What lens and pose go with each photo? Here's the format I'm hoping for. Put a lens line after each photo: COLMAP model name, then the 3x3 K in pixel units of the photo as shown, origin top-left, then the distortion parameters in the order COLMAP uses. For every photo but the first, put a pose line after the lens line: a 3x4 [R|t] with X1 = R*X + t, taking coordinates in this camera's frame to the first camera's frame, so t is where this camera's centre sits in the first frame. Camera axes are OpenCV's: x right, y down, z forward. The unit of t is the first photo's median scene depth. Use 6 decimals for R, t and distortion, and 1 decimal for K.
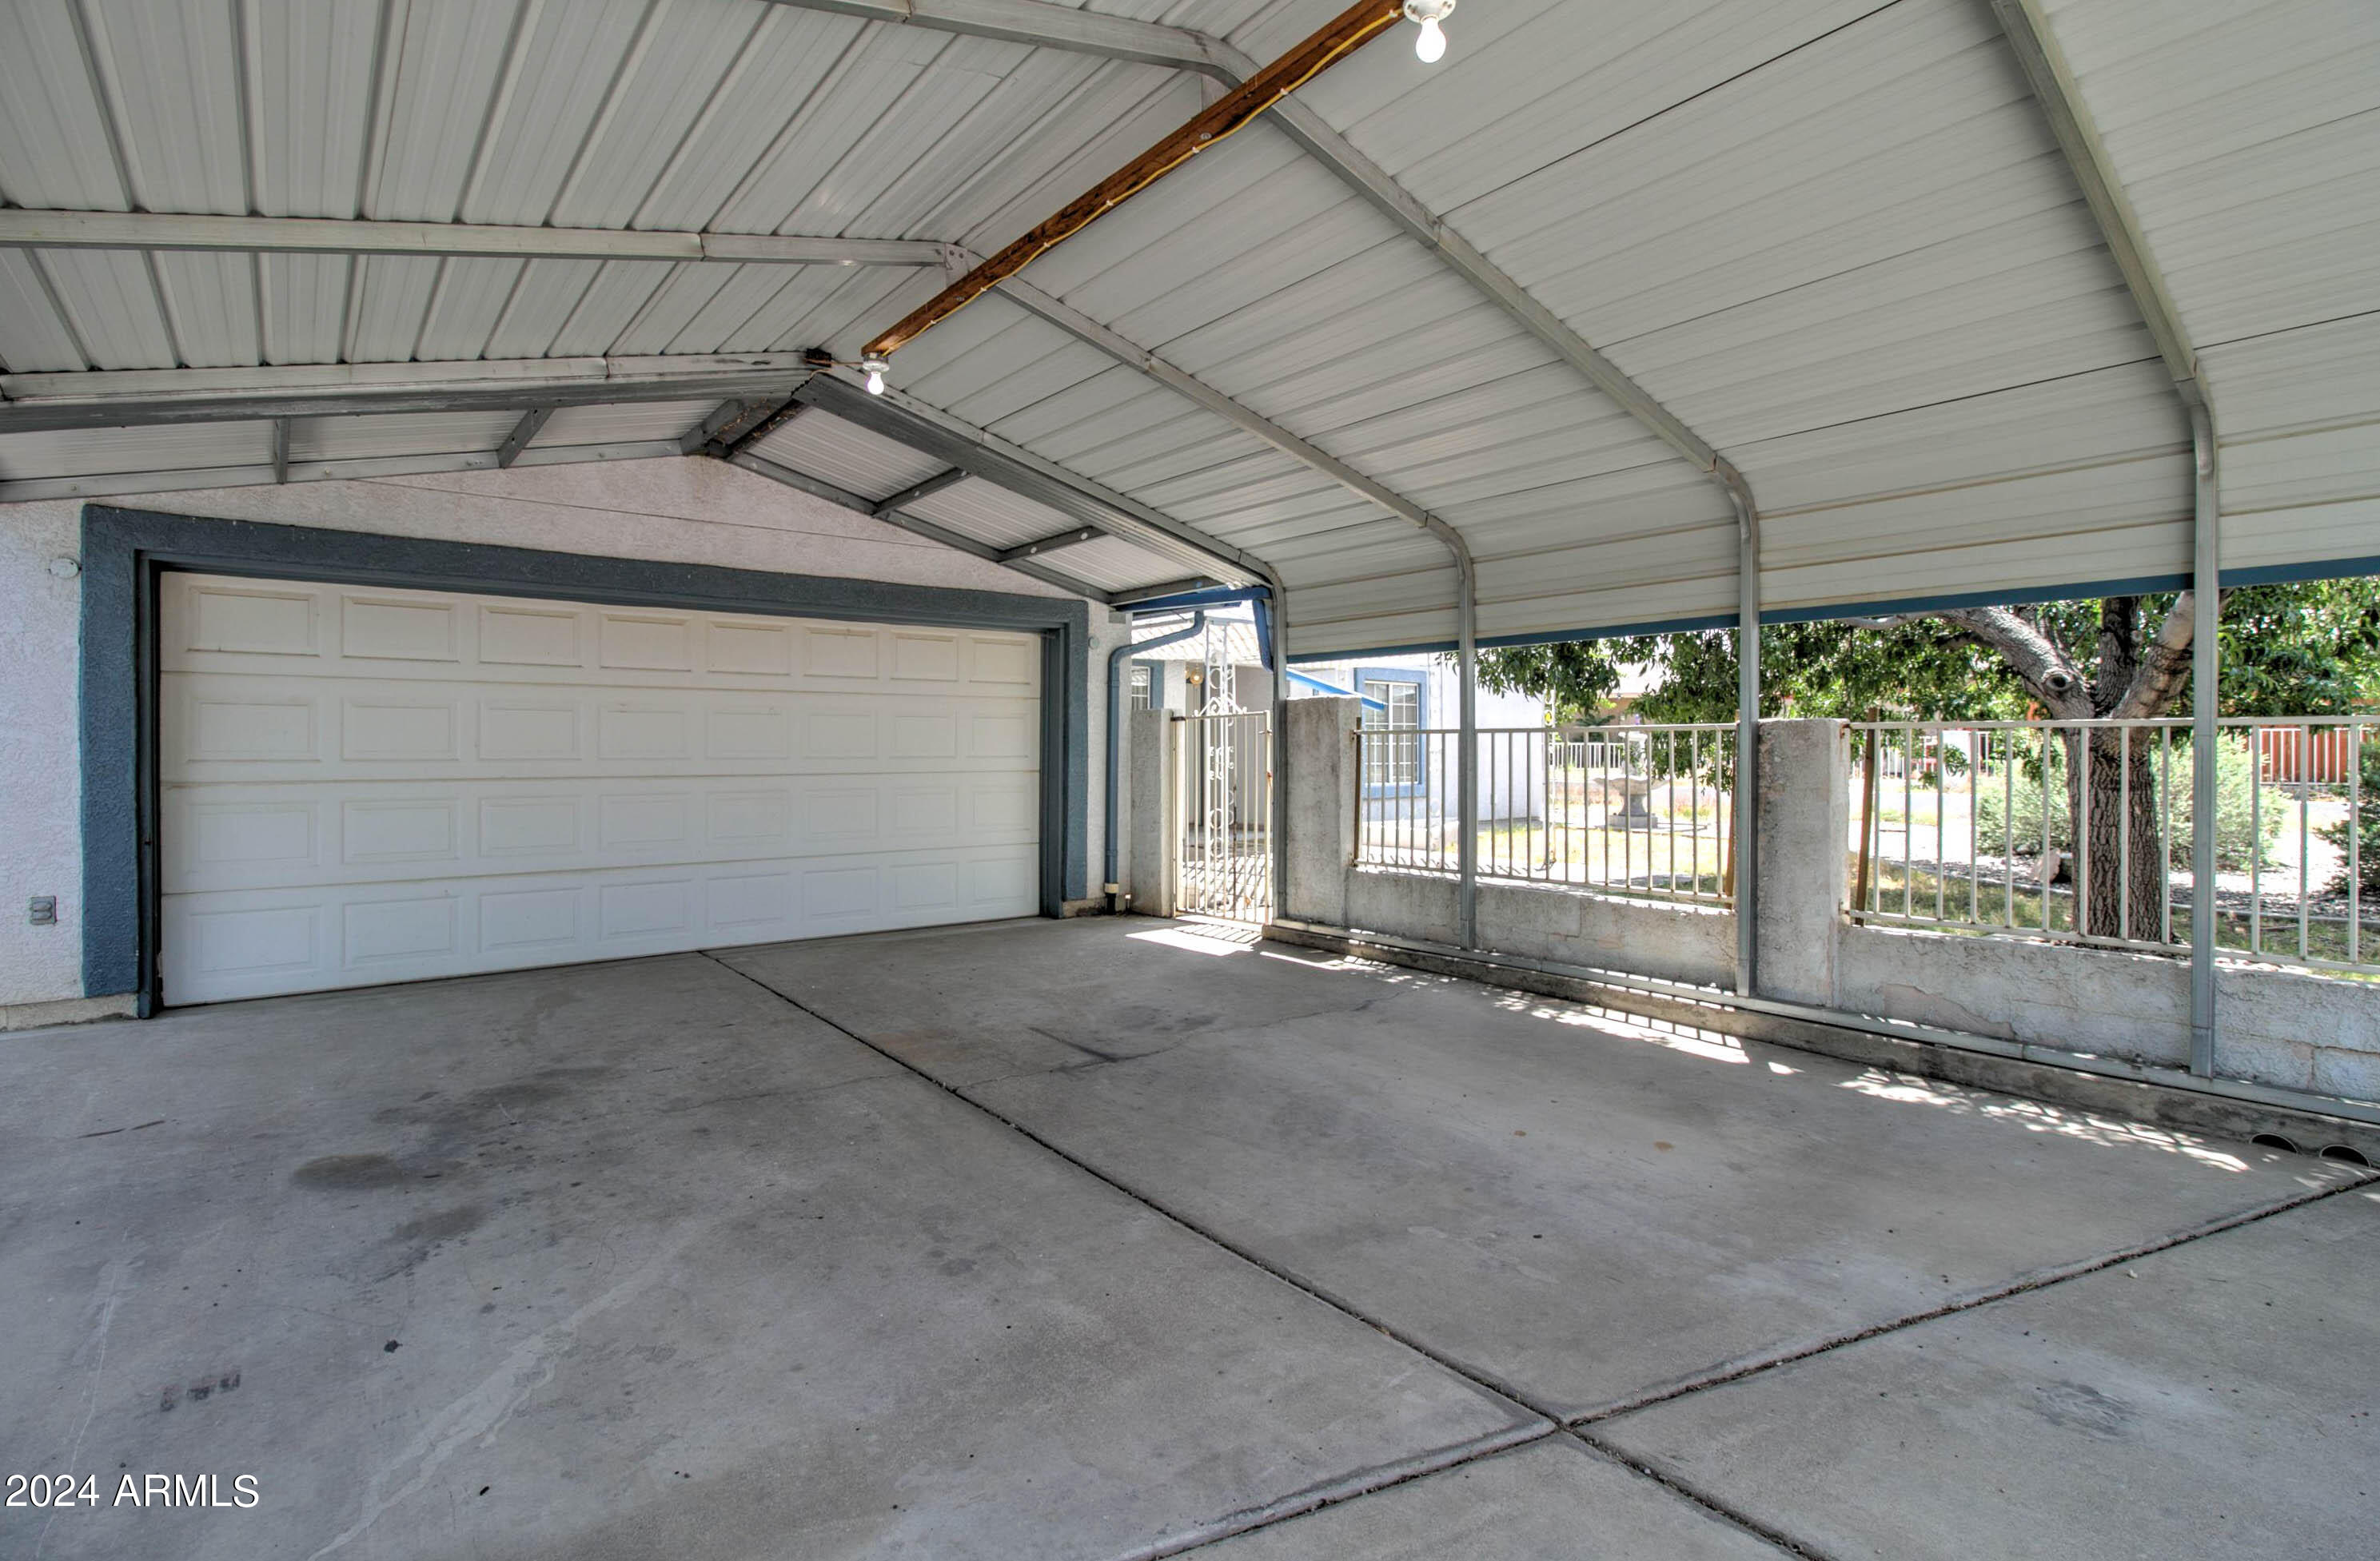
lens RADIAL K [[1112.6, 0, 1212.3], [0, 1112.6, 746.9], [0, 0, 1]] dist [0.000477, 0.000240]
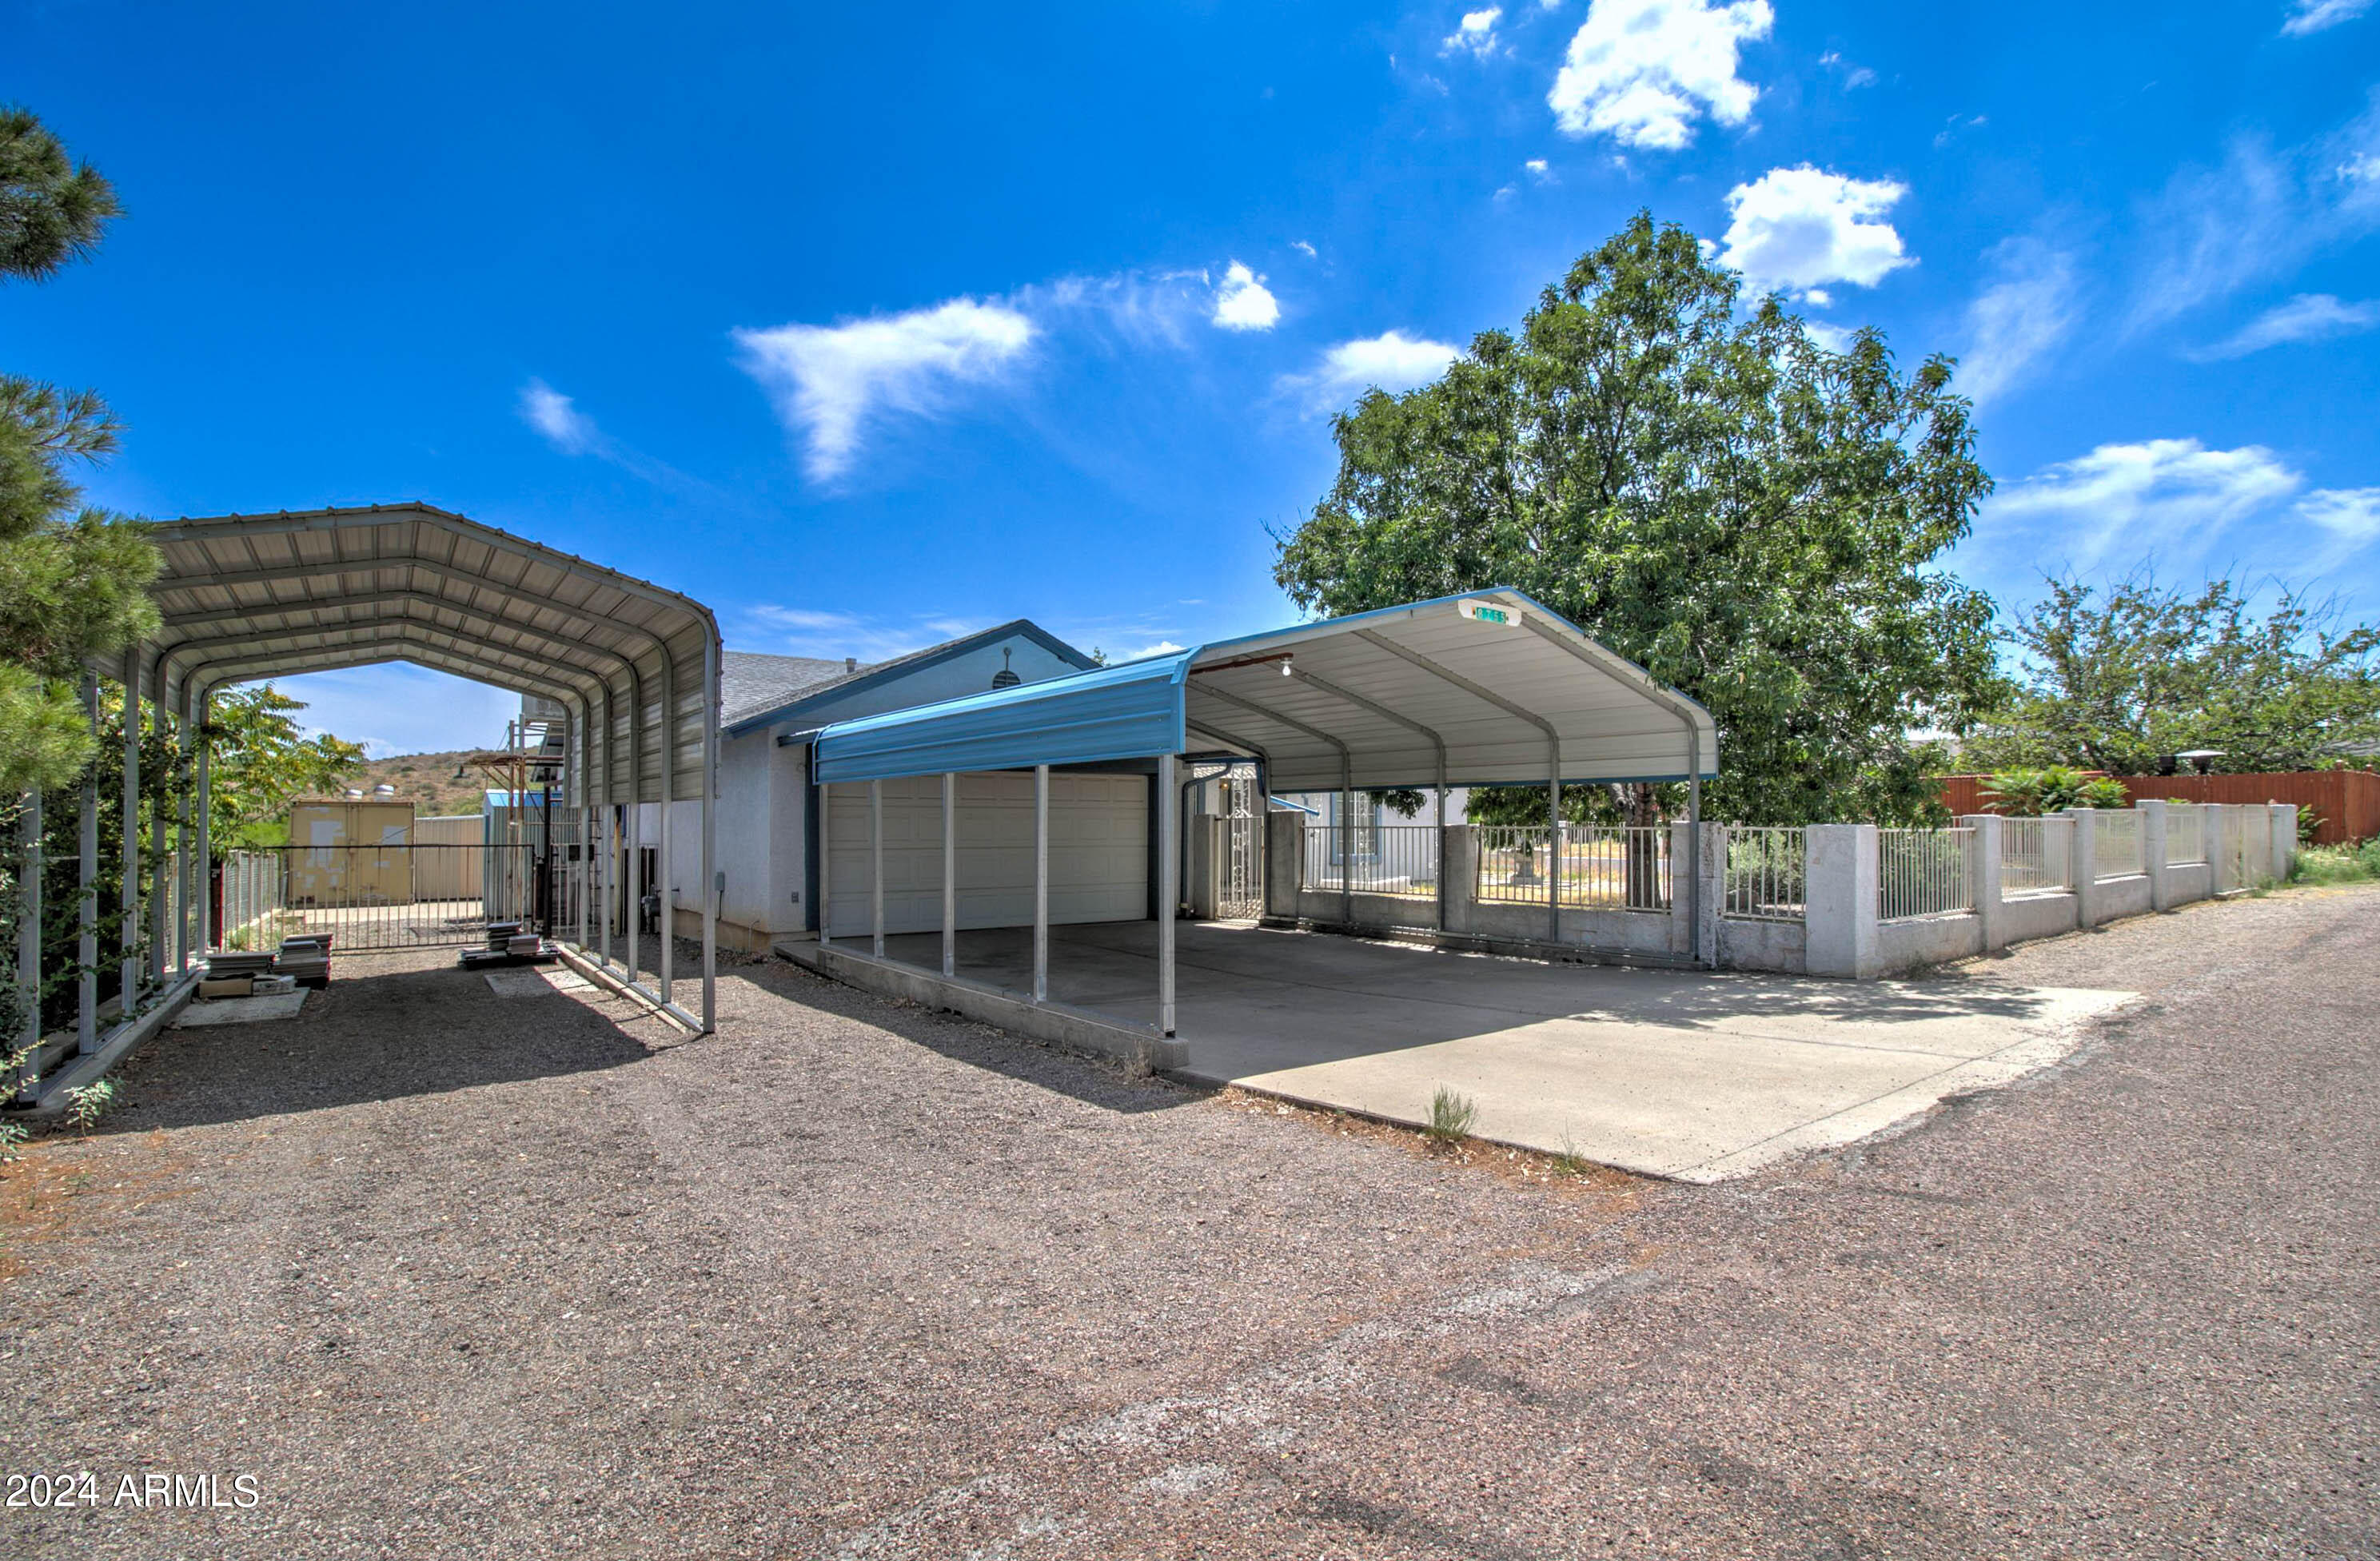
lens RADIAL K [[1112.6, 0, 1212.3], [0, 1112.6, 746.9], [0, 0, 1]] dist [0.000477, 0.000240]
pose [[0.999872, -0.000836, -0.015980, -0.010785], [-0.000267, 0.997623, -0.068914, -0.020522], [0.015999, 0.068910, 0.997495, -1.204083]]
